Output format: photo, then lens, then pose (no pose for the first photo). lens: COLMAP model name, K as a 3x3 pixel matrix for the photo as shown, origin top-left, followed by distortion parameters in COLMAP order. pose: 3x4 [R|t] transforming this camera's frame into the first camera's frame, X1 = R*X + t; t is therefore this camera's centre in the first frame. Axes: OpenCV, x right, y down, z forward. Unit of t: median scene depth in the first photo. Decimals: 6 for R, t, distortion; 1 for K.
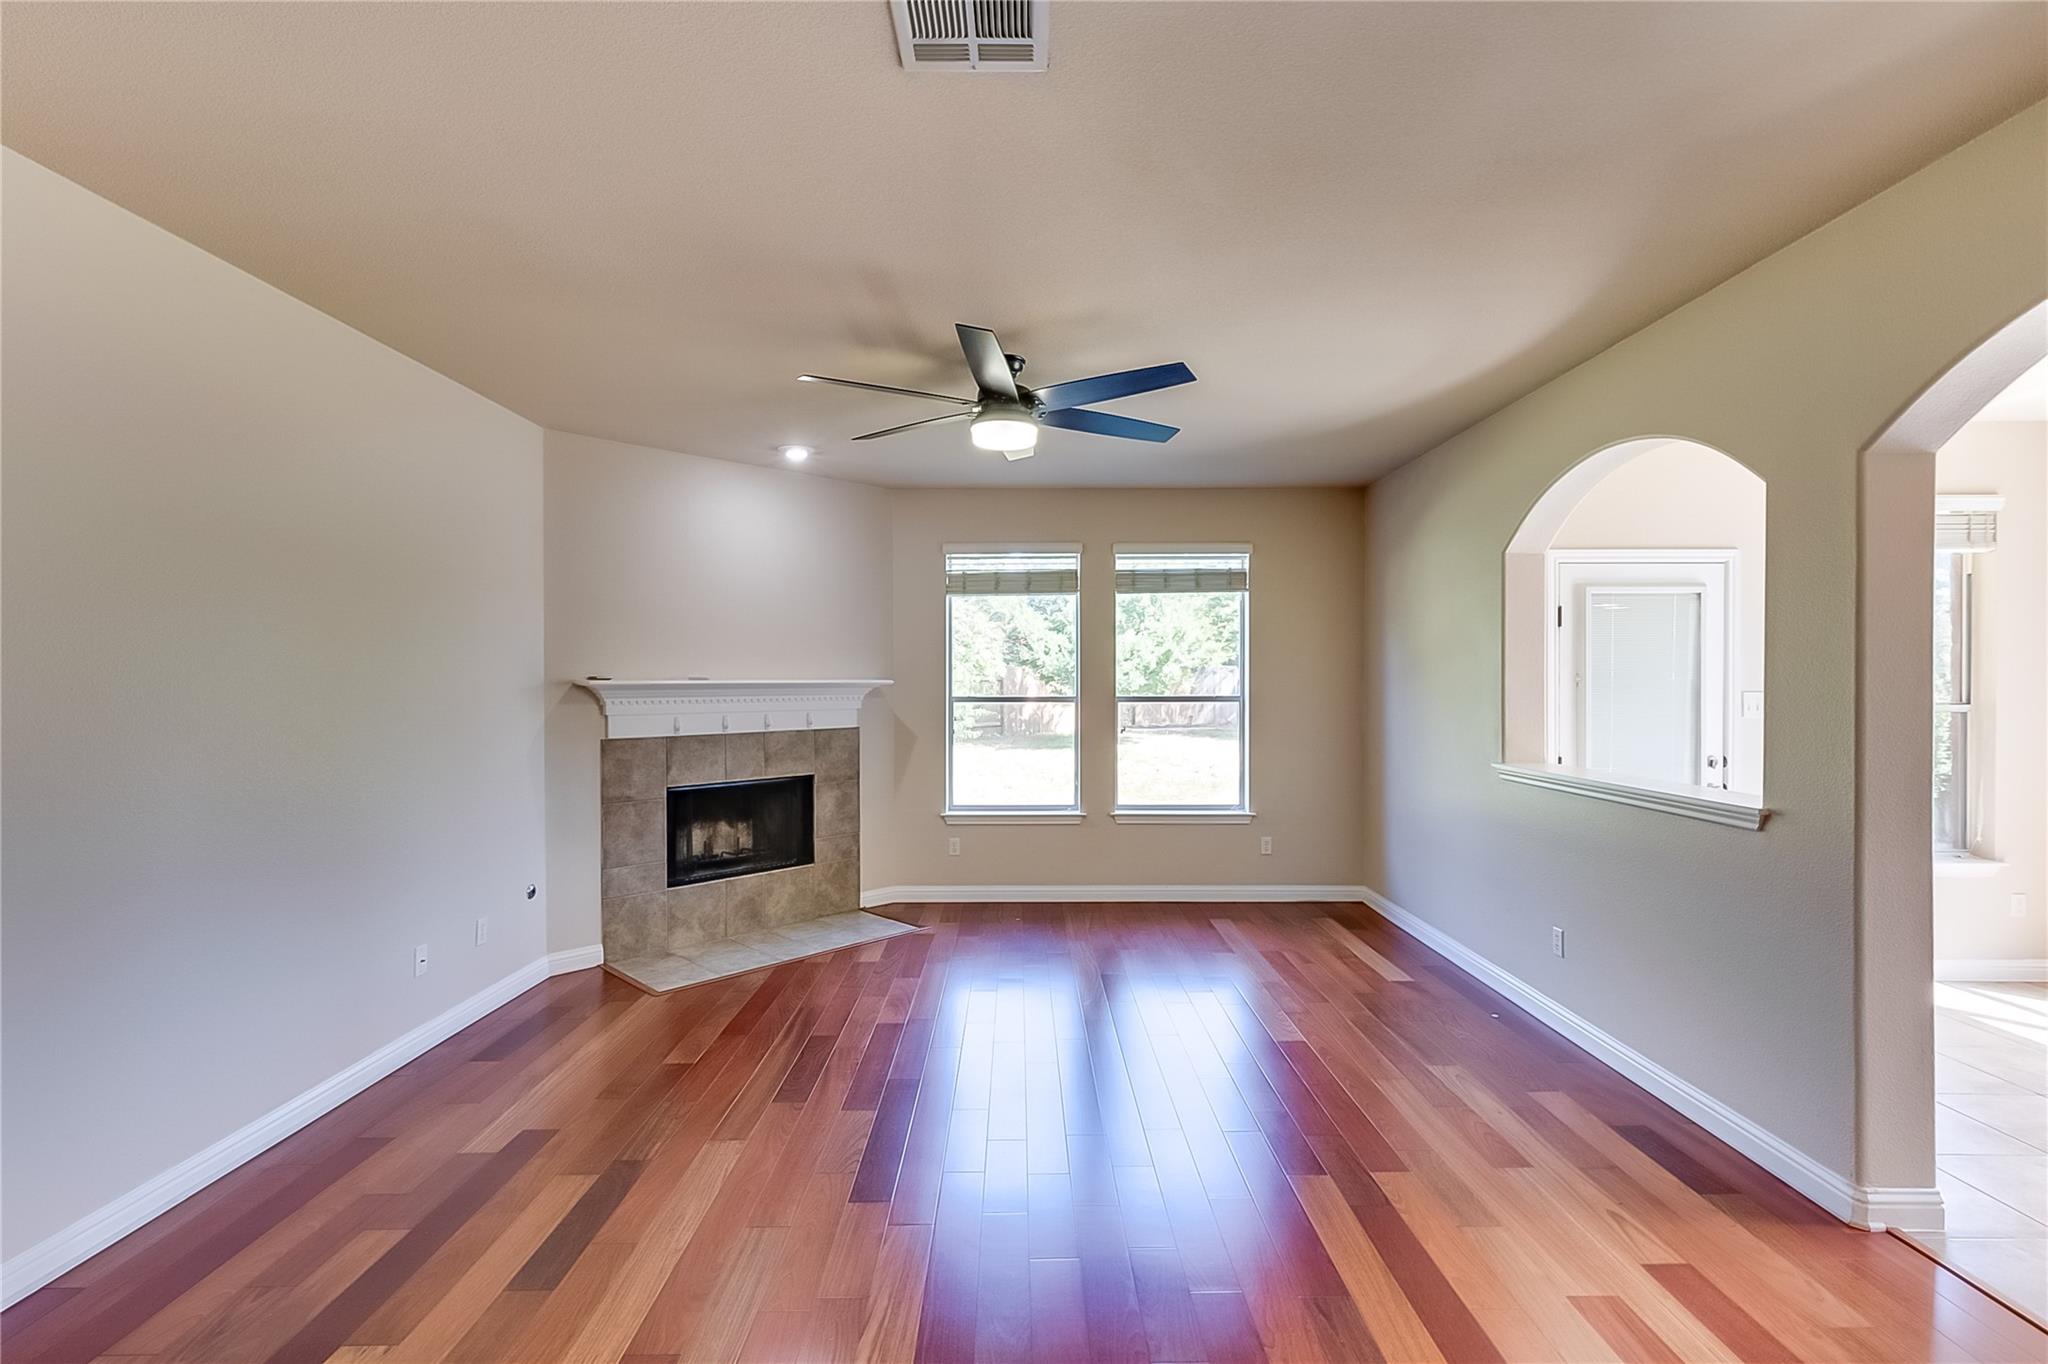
lens RADIAL K [[925.5, 0, 1009.9], [0, 925.5, 686.5], [0, 0, 1]] dist [0.002748, -0.000726]
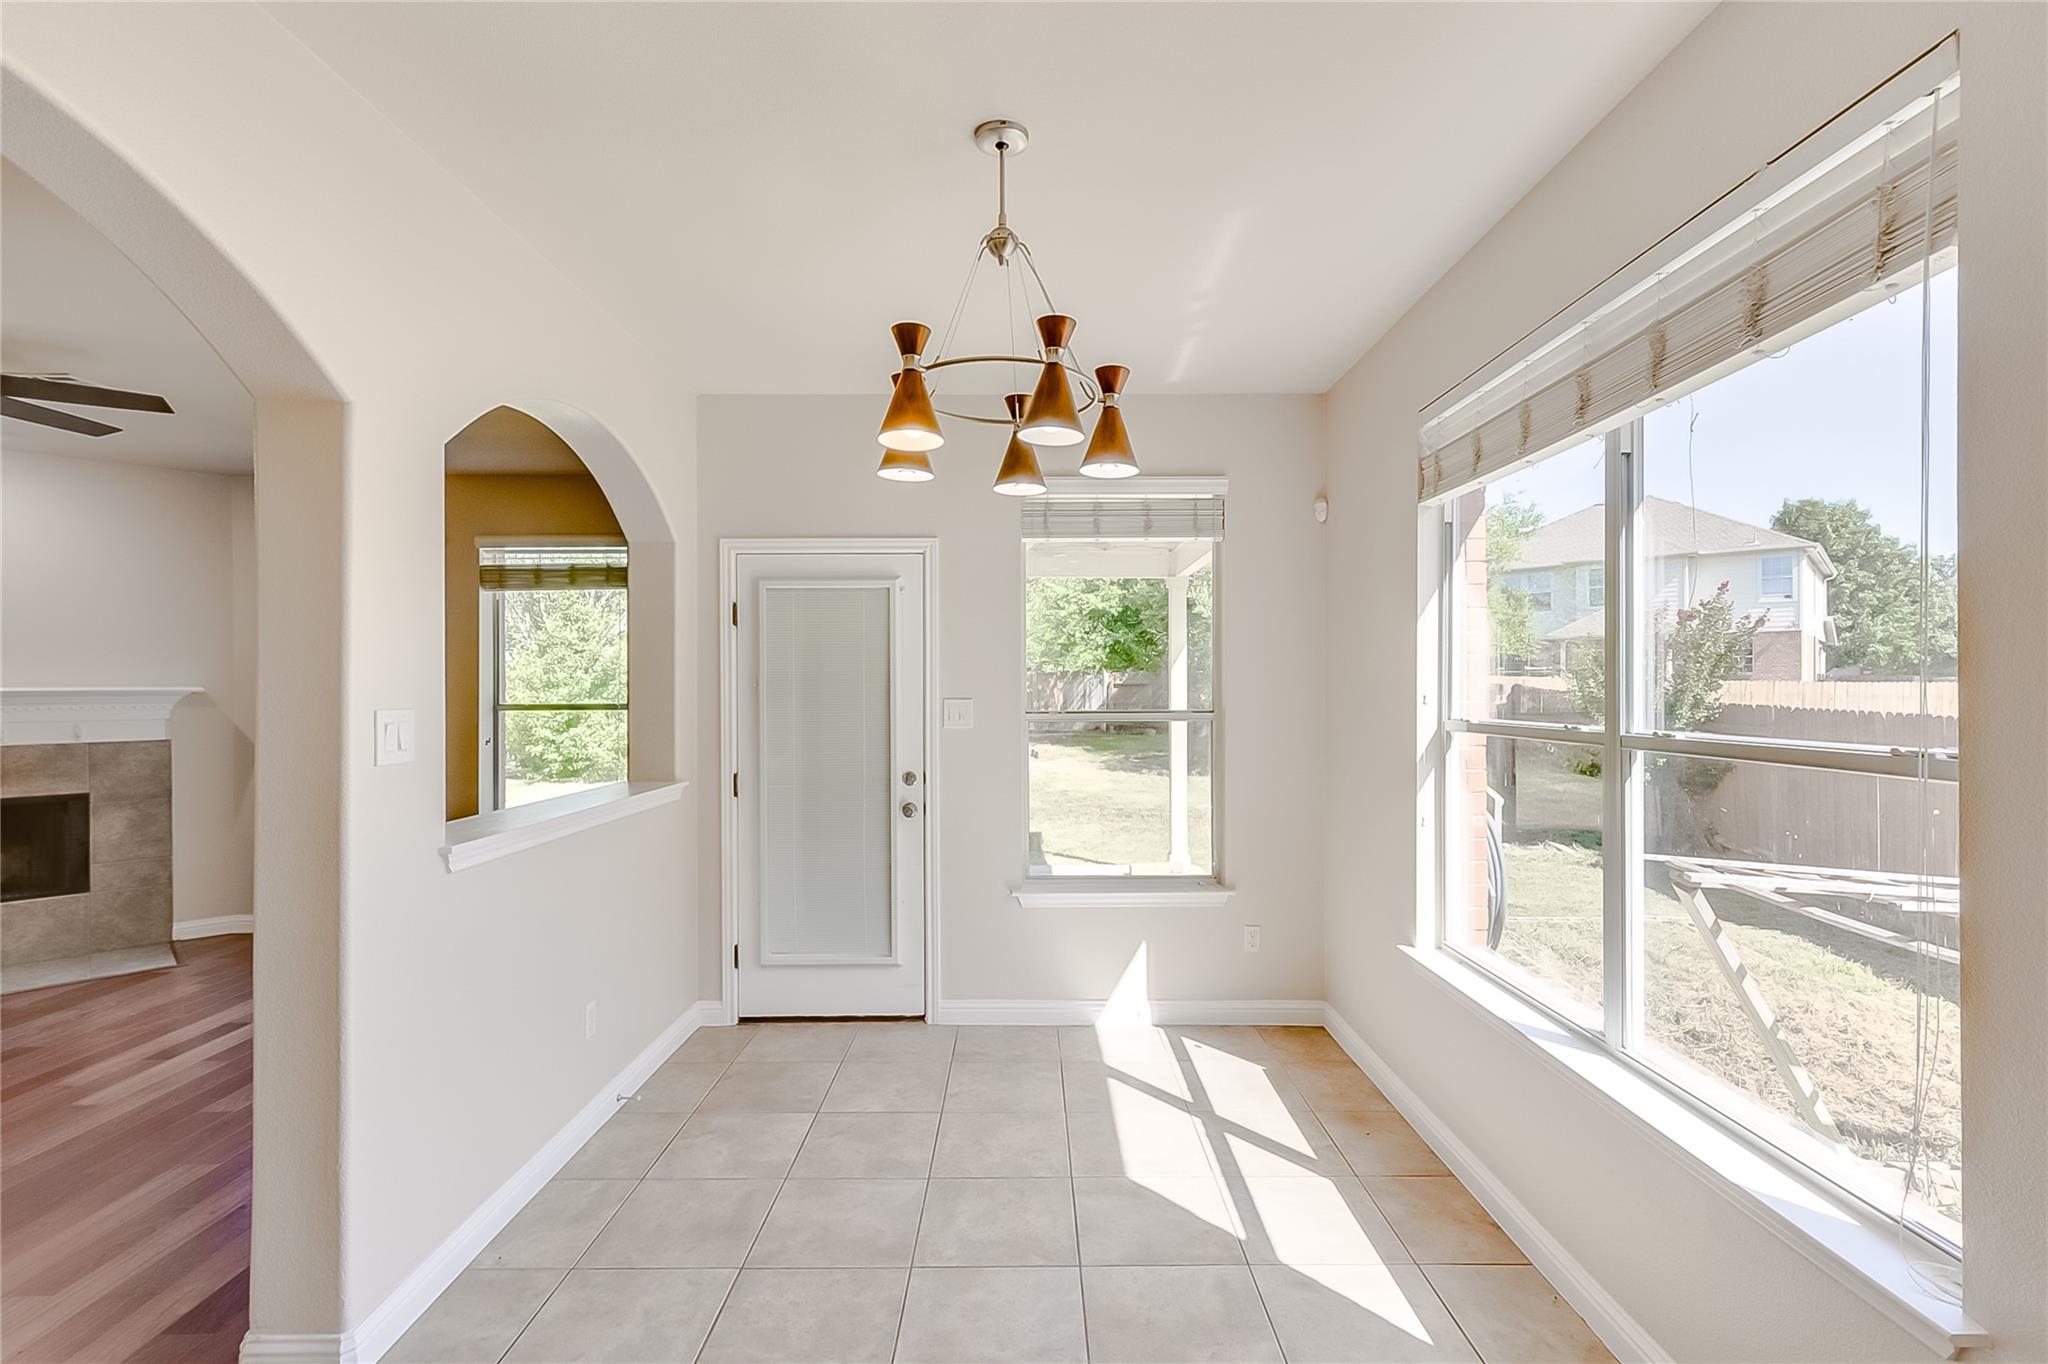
lens RADIAL K [[925.5, 0, 1019.7], [0, 925.5, 686.4], [0, 0, 1]] dist [0.002748, -0.000726]
pose [[0.999916, -0.001746, 0.012825, 0.676412], [0.001816, 0.999984, -0.005440, -0.001102], [-0.012815, 0.005463, 0.999903, 0.091142]]
